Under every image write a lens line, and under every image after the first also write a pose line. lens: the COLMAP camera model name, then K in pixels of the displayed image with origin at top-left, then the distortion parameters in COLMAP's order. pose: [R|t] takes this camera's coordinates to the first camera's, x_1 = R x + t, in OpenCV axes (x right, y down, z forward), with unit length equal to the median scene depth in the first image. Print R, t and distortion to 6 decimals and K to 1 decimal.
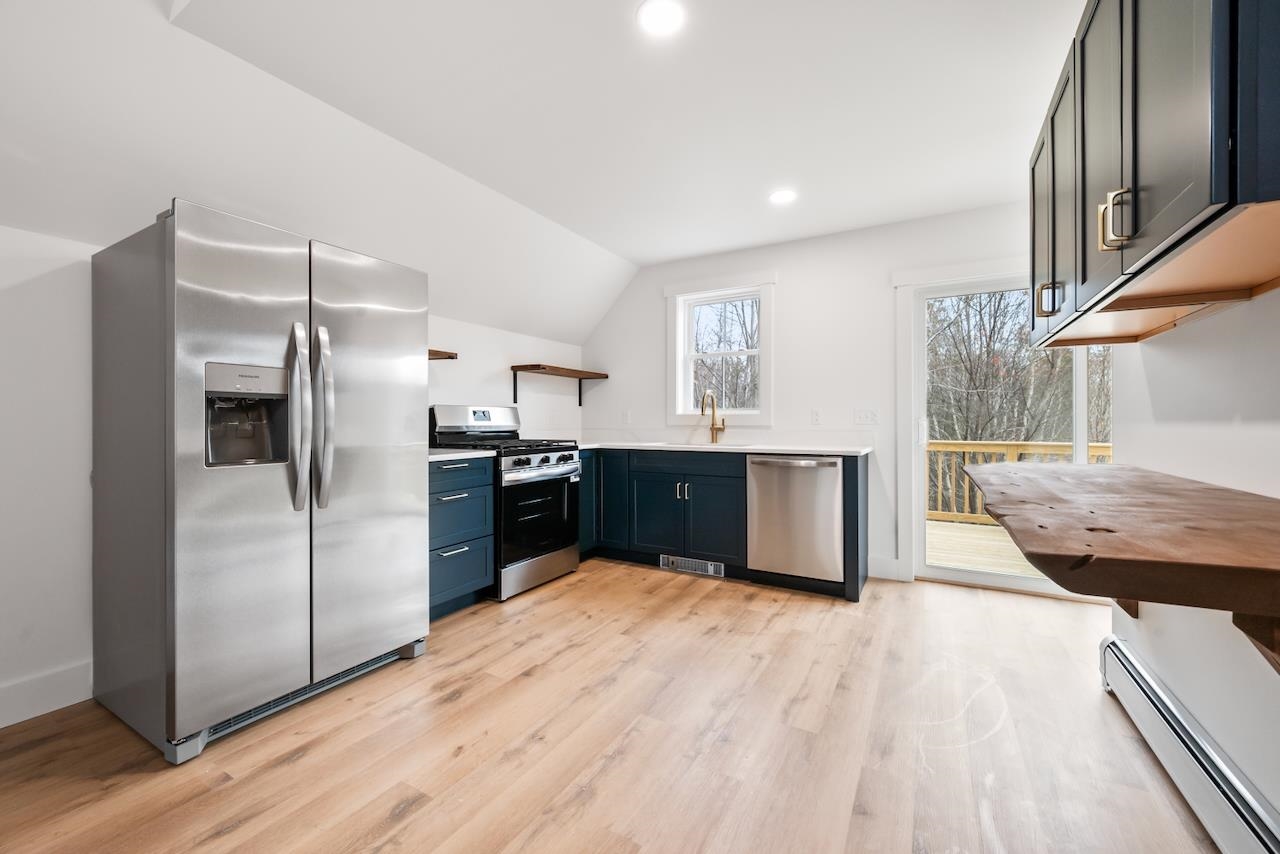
lens RADIAL K [[499.5, 0, 643.9], [0, 499.5, 417.4], [0, 0, 1]] dist [0.003348, -0.000494]
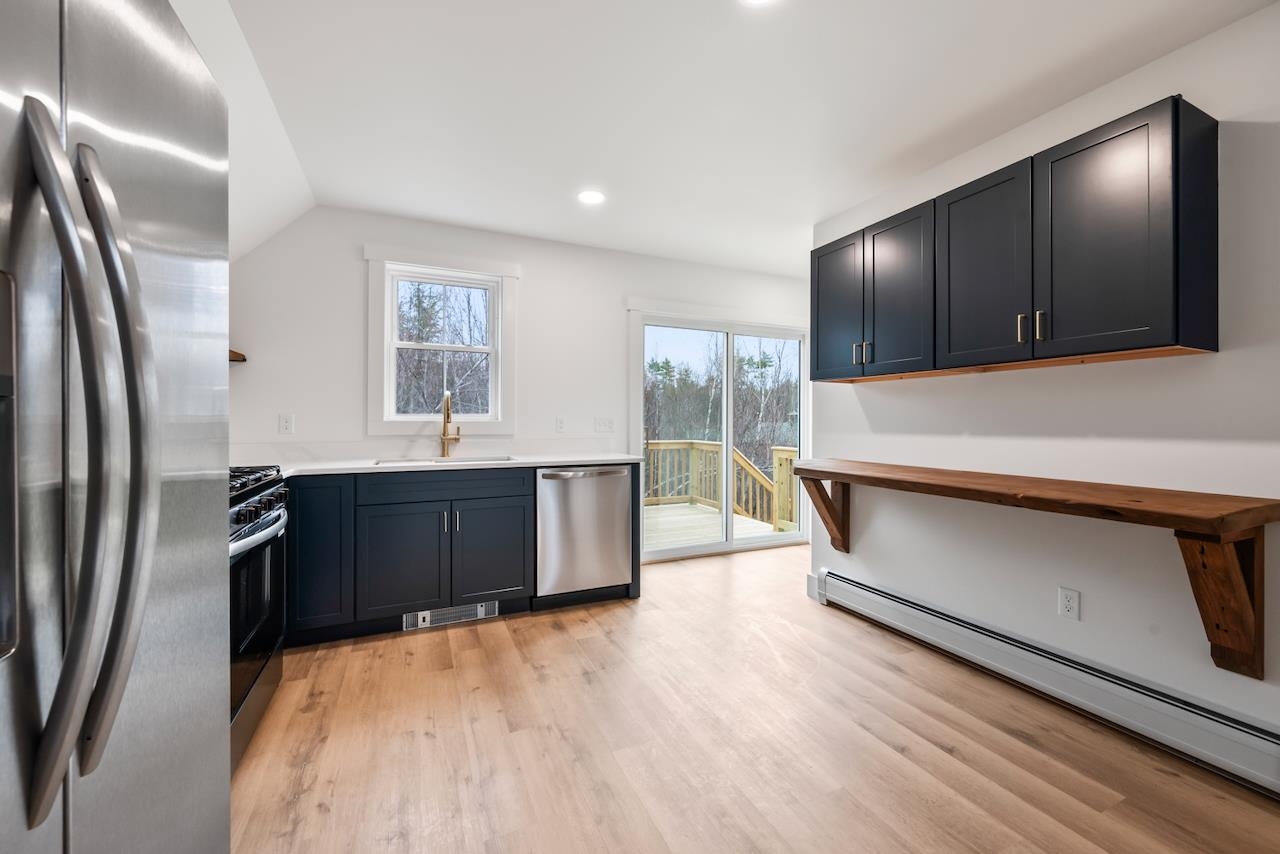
lens RADIAL K [[499.5, 0, 641.3], [0, 499.5, 418.6], [0, 0, 1]] dist [0.003348, -0.000494]
pose [[0.586809, 0.007134, 0.809694, -0.405955], [-0.009412, 0.999954, -0.001989, -0.014216], [-0.809670, -0.006454, 0.586849, 0.331926]]
